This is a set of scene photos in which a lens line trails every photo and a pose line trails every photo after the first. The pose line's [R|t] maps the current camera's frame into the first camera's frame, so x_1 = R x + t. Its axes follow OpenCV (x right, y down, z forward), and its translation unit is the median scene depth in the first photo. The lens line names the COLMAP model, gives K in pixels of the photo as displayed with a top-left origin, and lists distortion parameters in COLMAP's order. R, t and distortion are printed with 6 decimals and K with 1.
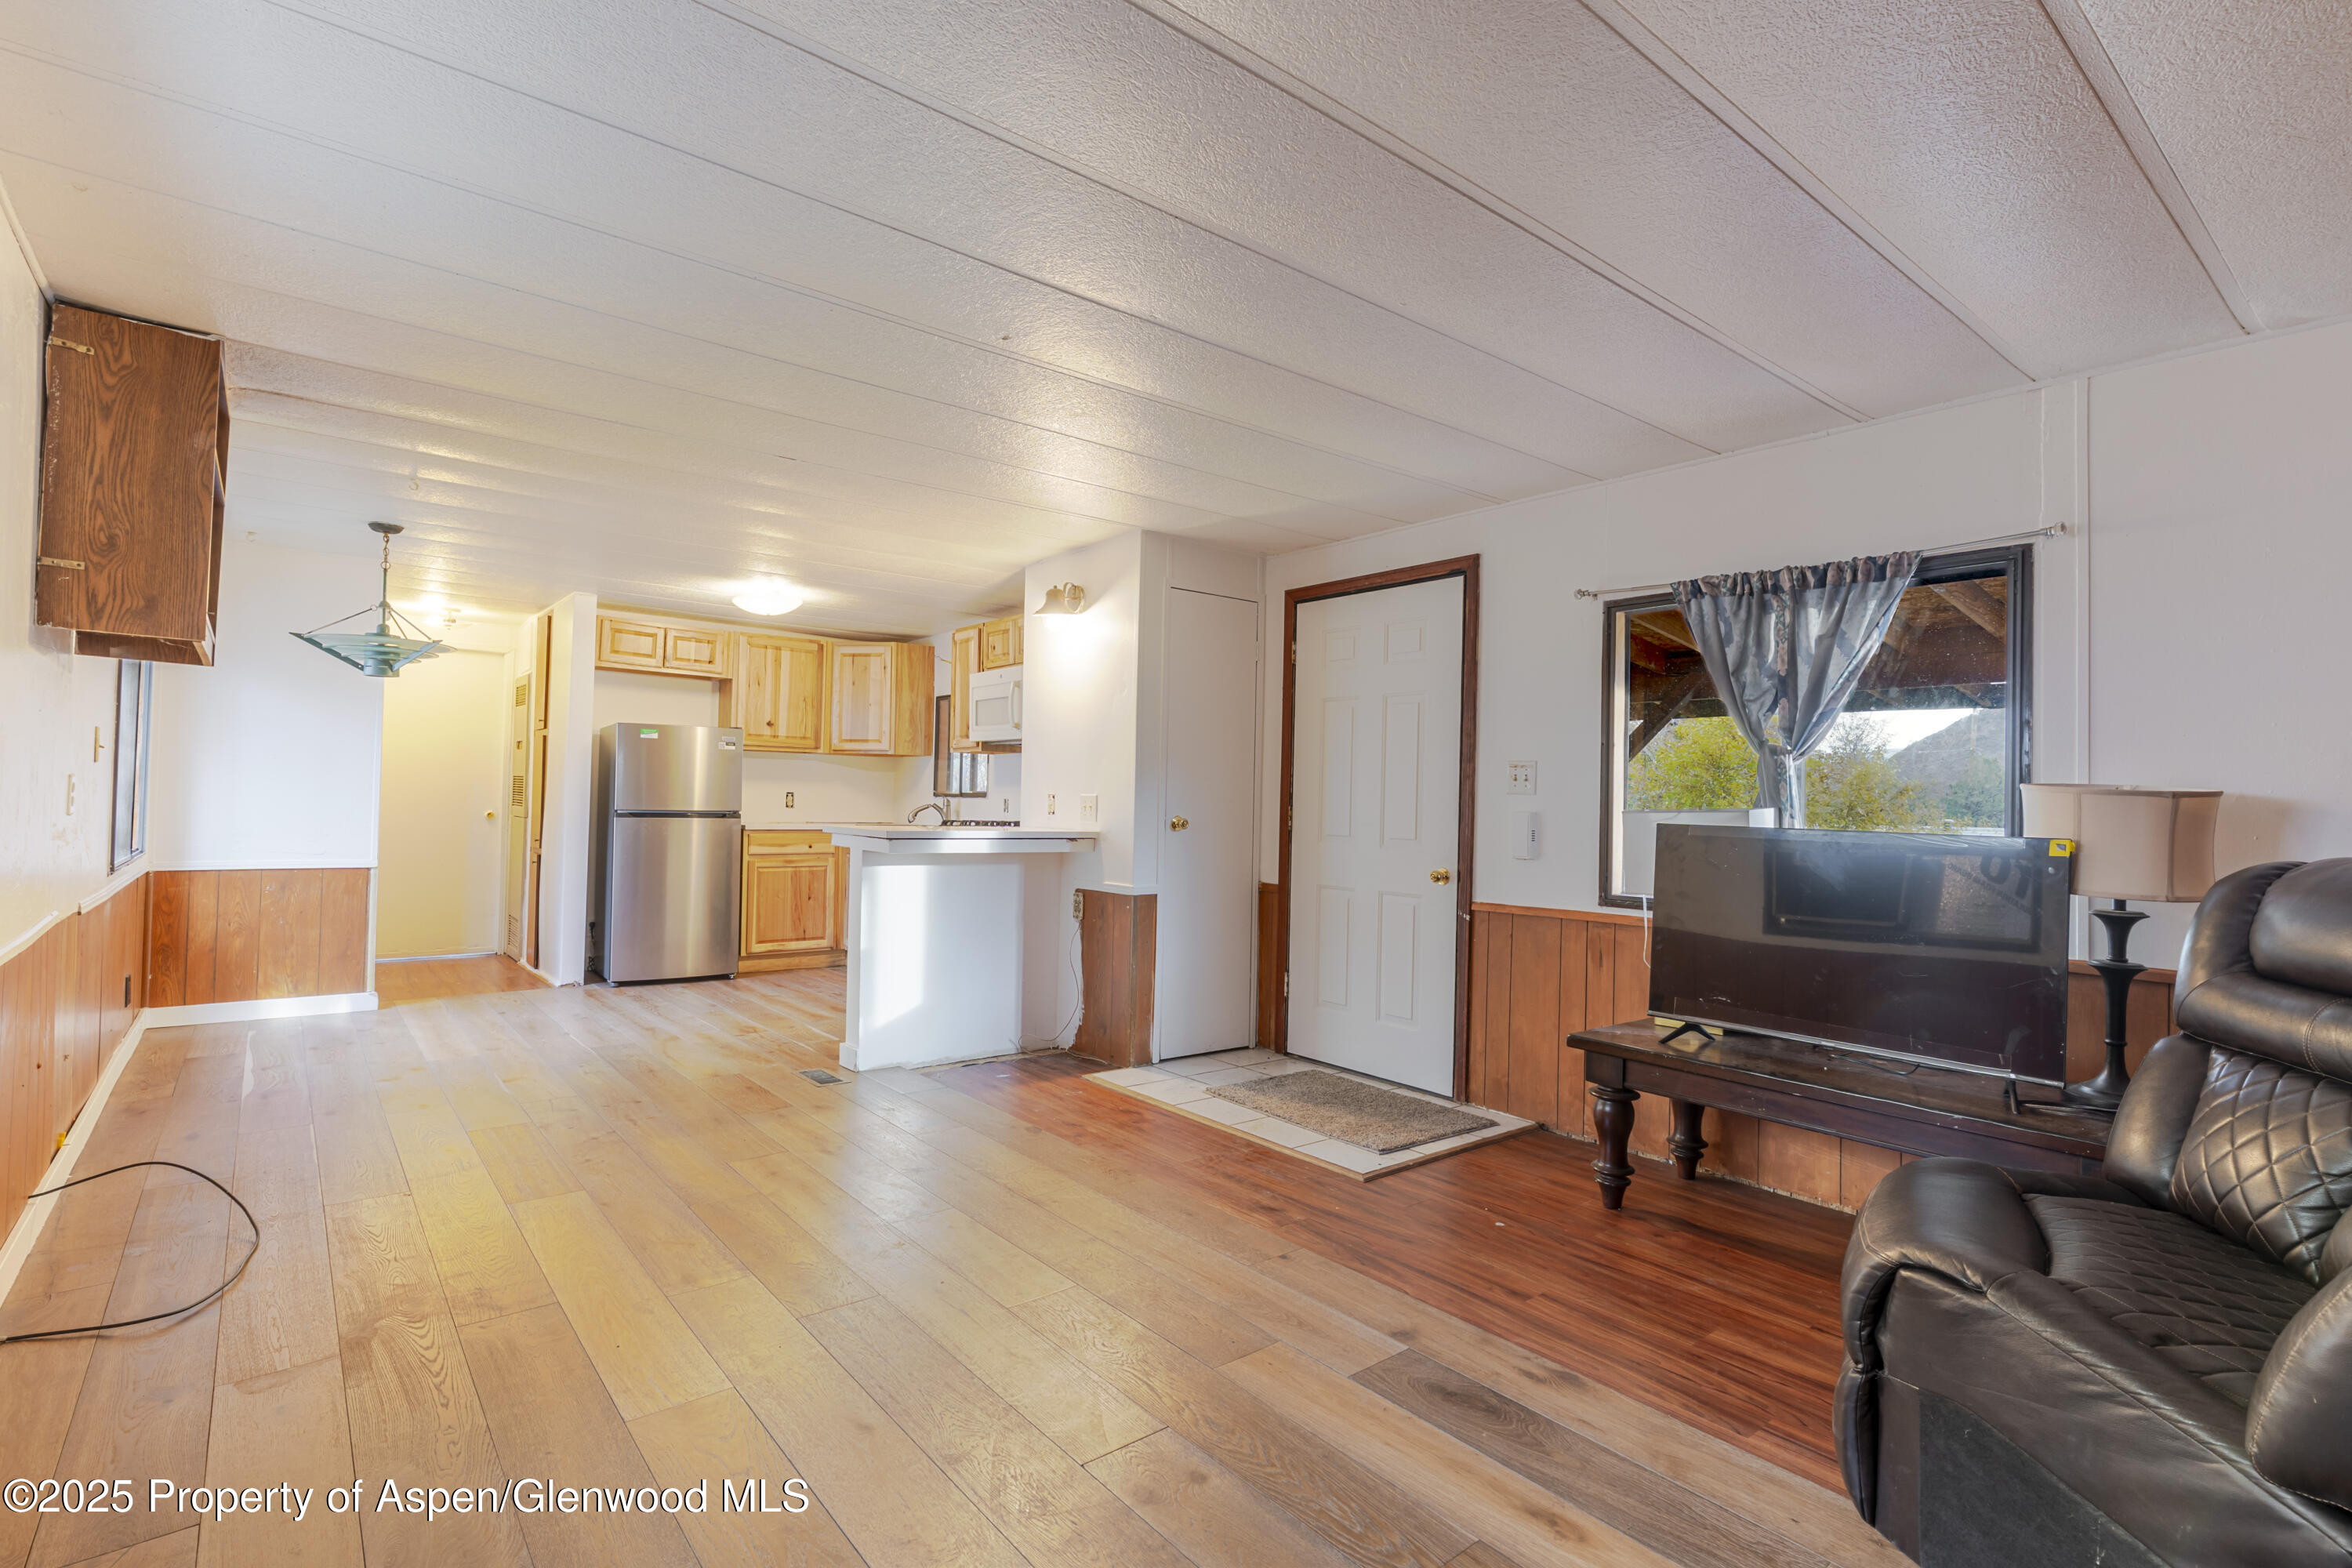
lens RADIAL K [[1110.7, 0, 1181.0], [0, 1110.7, 783.0], [0, 0, 1]] dist [0.001094, 0.001158]
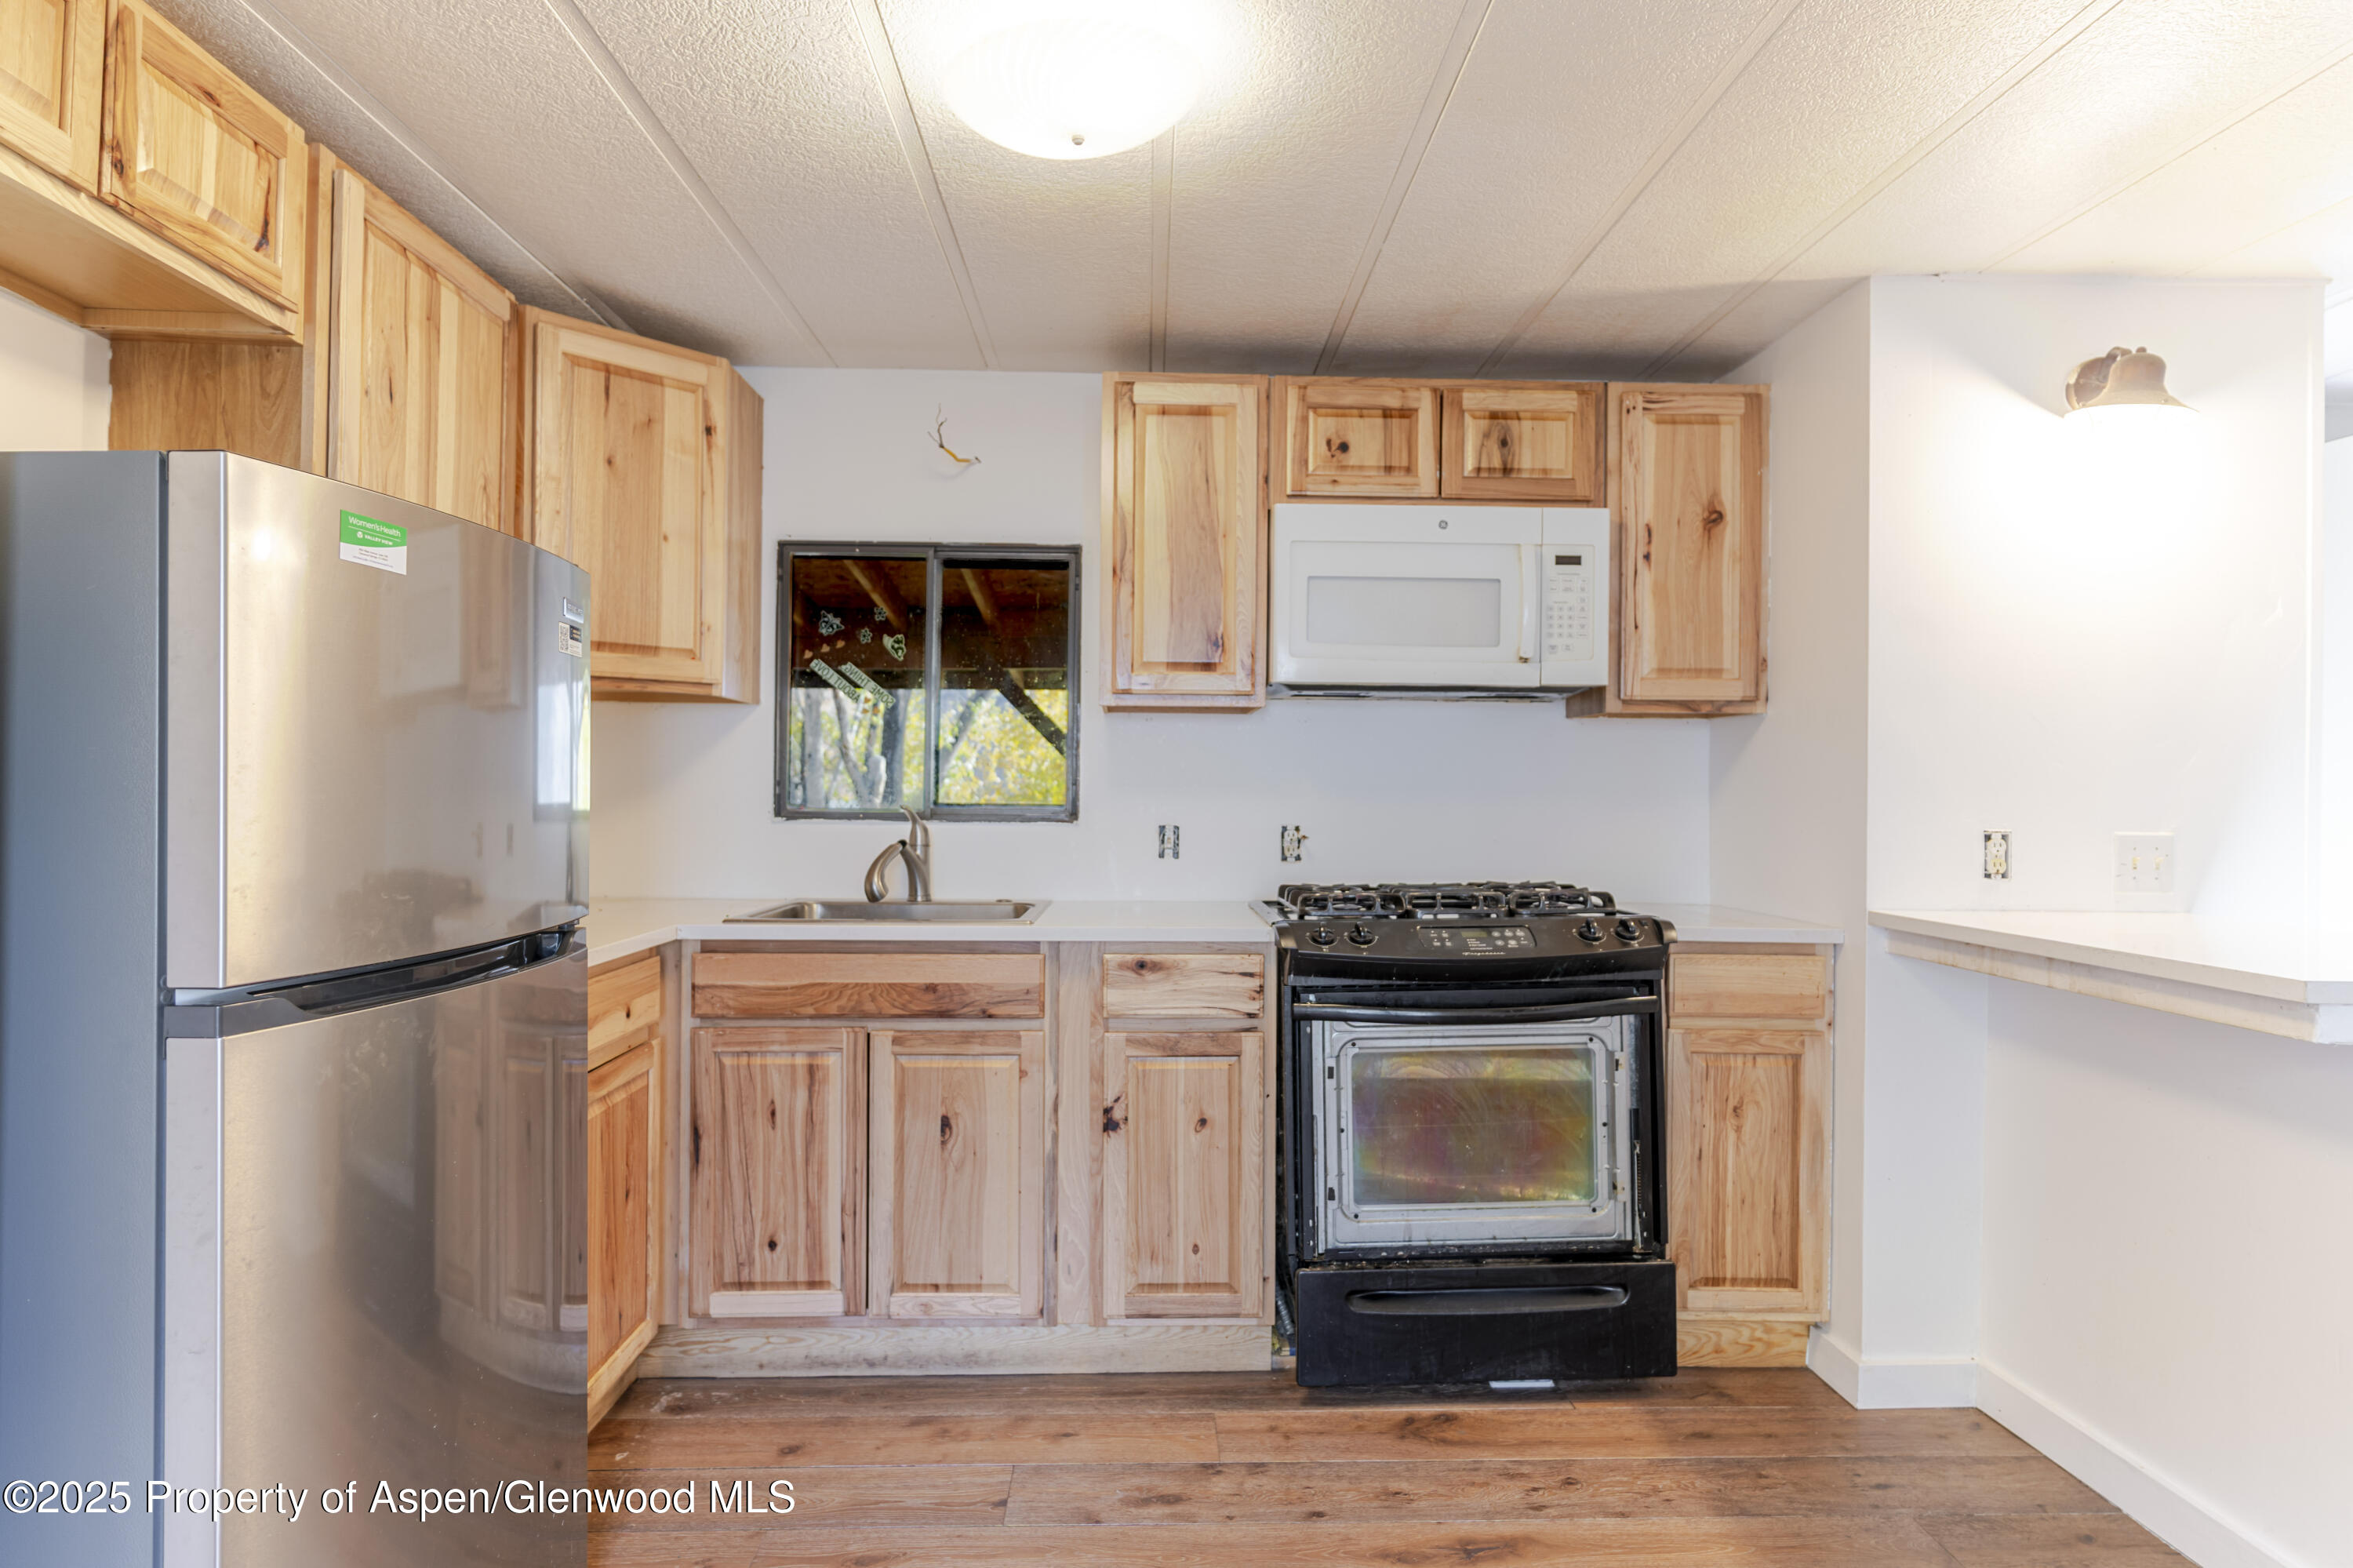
lens RADIAL K [[1271.9, 0, 1176.5], [0, 1271.9, 784.0], [0, 0, 1]] dist [0.002833, 0.000496]
pose [[0.598485, -0.013324, 0.801023, -0.724485], [-0.010895, 0.999634, 0.024768, -0.015407], [-0.801060, -0.023551, 0.598120, 0.986152]]
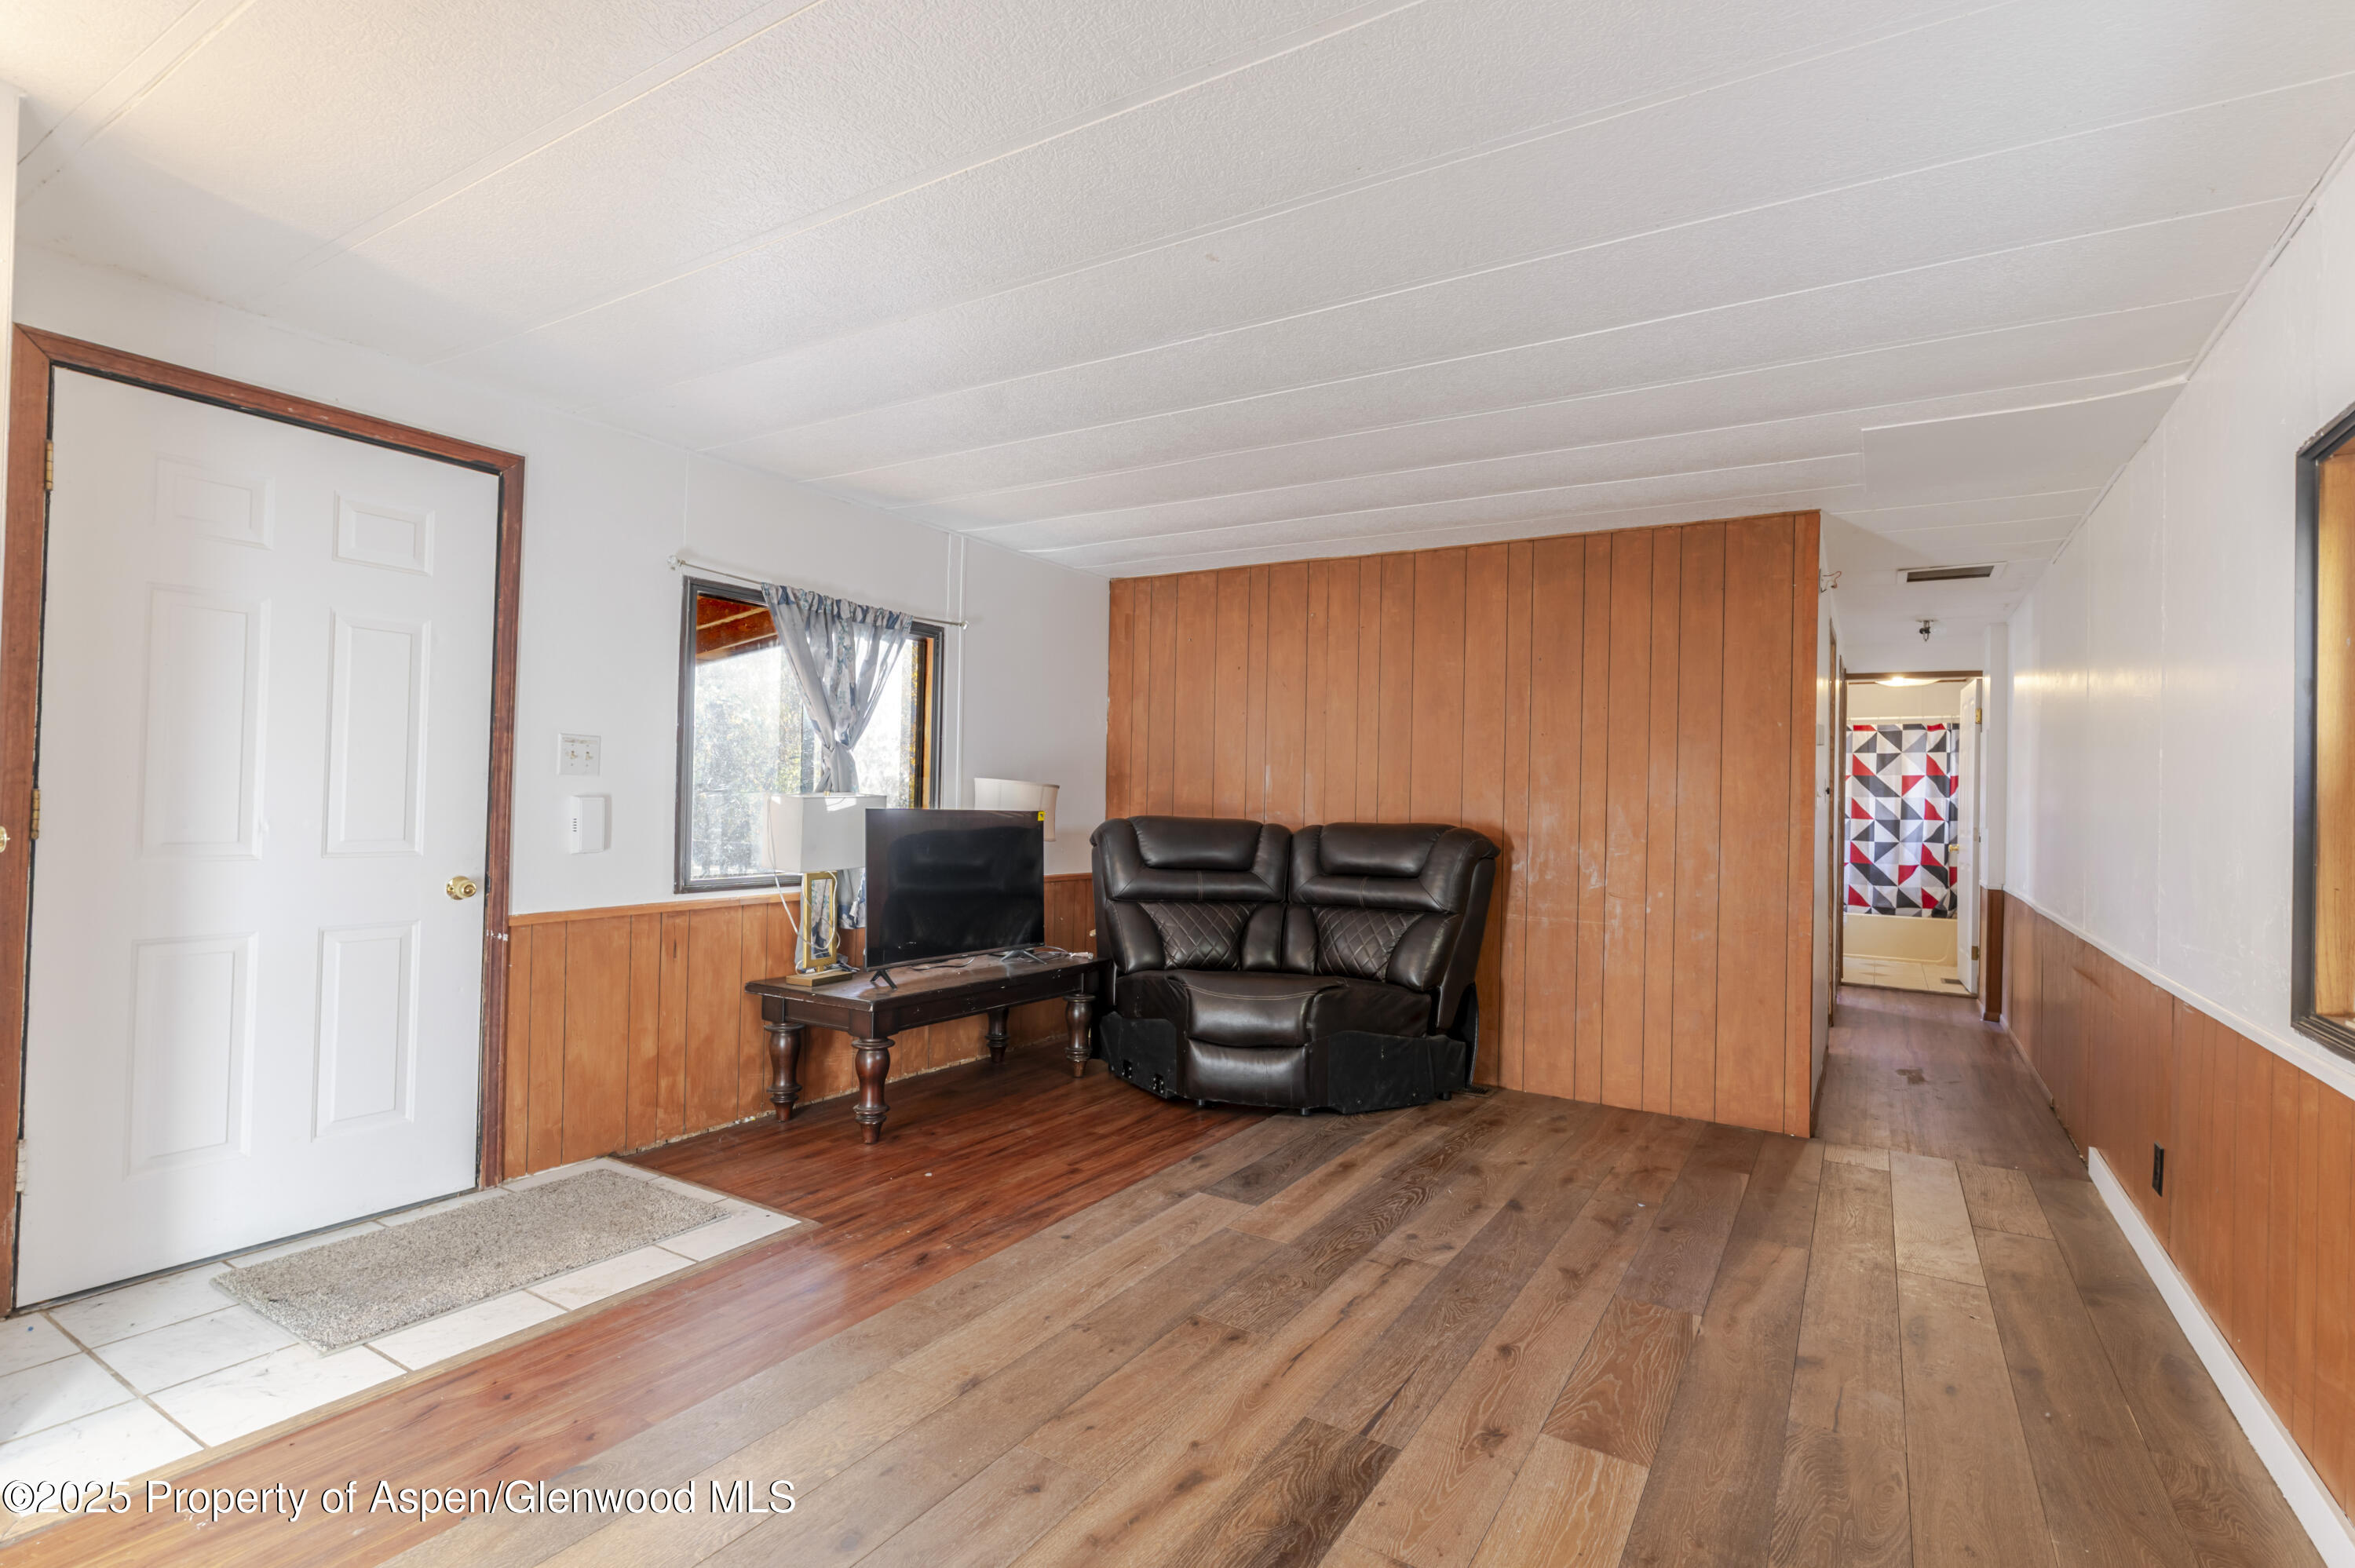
lens RADIAL K [[1112.0, 0, 1182.5], [0, 1112.0, 783.0], [0, 0, 1]] dist [0.001094, 0.001158]
pose [[-0.328625, -0.014807, 0.944344, -0.504696], [-0.045542, 0.998962, -0.000185, -0.003460], [-0.943362, -0.043068, -0.328959, 0.685869]]
